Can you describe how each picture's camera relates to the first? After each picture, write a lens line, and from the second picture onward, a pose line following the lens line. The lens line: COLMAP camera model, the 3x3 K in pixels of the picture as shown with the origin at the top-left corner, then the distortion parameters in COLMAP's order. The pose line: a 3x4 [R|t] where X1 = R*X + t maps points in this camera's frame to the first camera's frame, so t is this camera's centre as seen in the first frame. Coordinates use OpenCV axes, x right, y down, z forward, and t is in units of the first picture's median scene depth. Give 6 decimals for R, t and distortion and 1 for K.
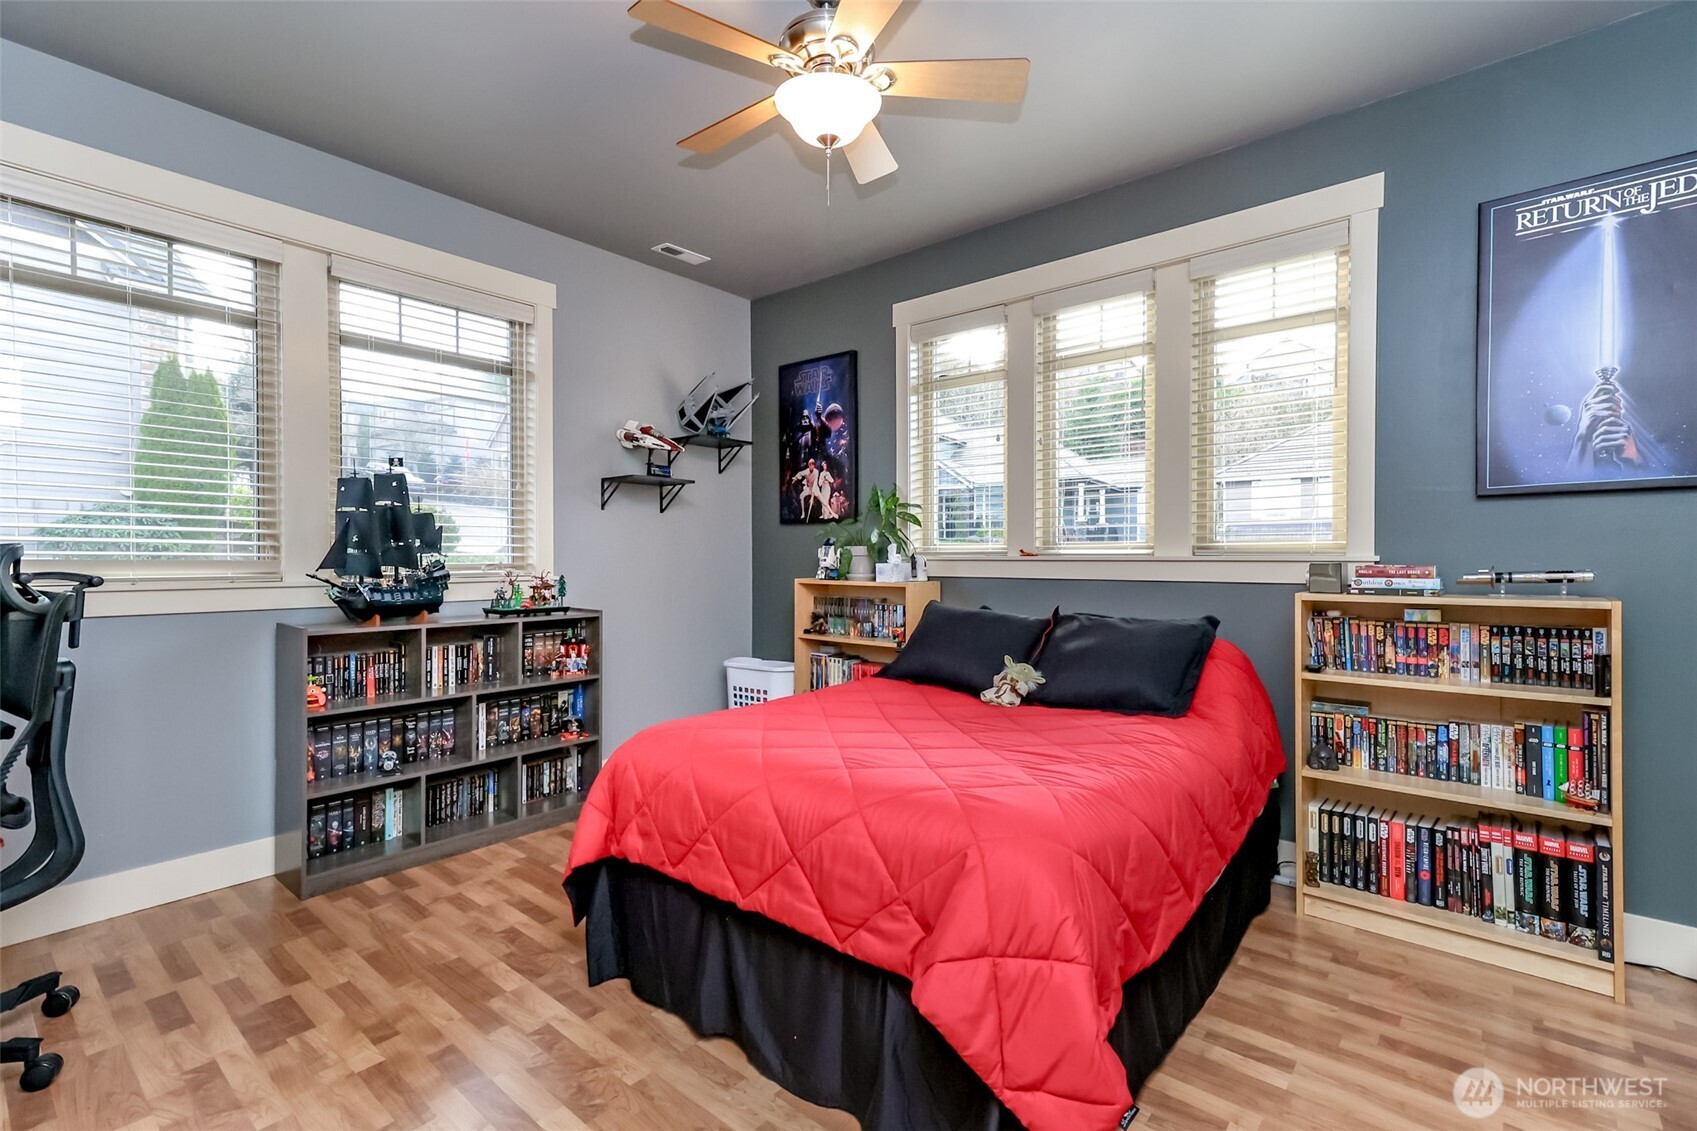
lens RADIAL K [[763.6, 0, 851.6], [0, 763.6, 556.1], [0, 0, 1]] dist [0.005015, 0.000296]
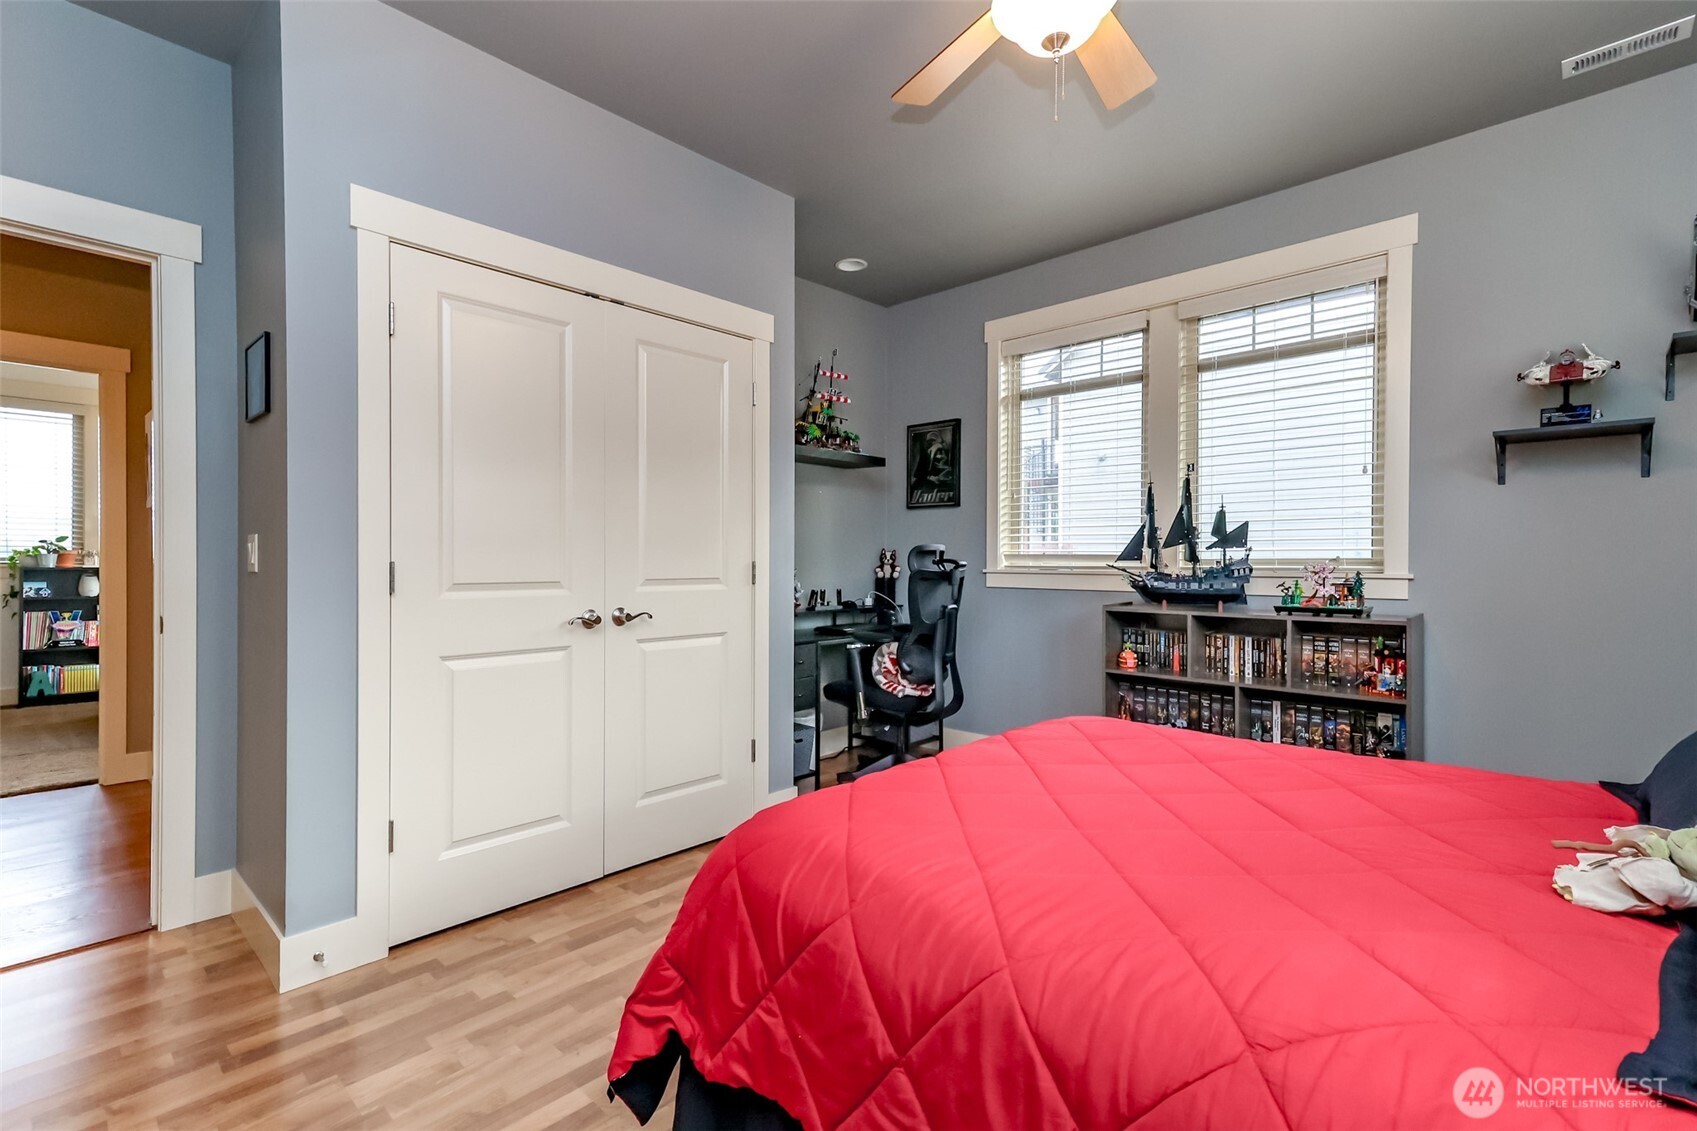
lens RADIAL K [[763.6, 0, 852.6], [0, 763.6, 566.4], [0, 0, 1]] dist [0.005015, 0.000296]
pose [[-0.062123, 0.003852, -0.998061, 0.528938], [-0.004964, 0.999979, 0.004169, 0.019700], [0.998056, 0.005213, -0.062103, 0.527743]]
